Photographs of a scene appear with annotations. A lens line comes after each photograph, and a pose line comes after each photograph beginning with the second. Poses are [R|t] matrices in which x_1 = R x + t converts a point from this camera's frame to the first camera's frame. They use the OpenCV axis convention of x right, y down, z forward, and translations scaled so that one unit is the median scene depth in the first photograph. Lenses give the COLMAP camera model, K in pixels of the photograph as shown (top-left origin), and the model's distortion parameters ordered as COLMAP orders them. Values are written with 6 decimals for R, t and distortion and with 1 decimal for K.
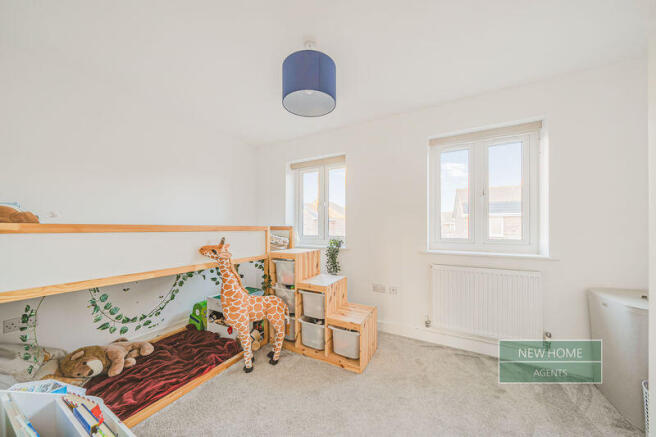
lens RADIAL K [[229.5, 0, 325.1], [0, 229.5, 222.8], [0, 0, 1]] dist [-0.000612, -0.000020]
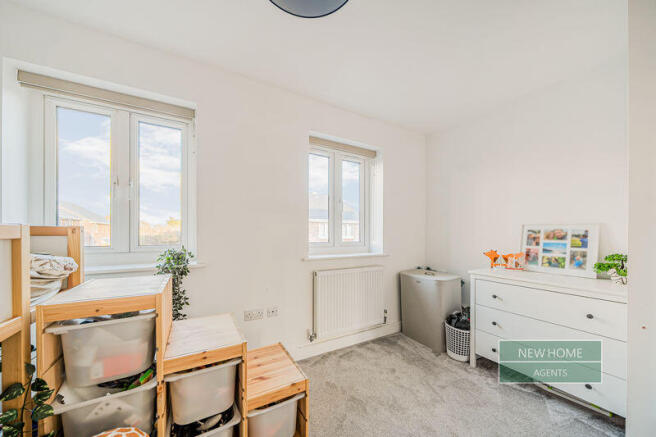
lens RADIAL K [[229.5, 0, 331.1], [0, 229.5, 229.6], [0, 0, 1]] dist [-0.000612, -0.000020]
pose [[0.523209, 0.011605, 0.852125, -0.298822], [-0.027829, 0.999607, 0.003474, 0.007510], [-0.851750, -0.025531, 0.523326, 0.482453]]
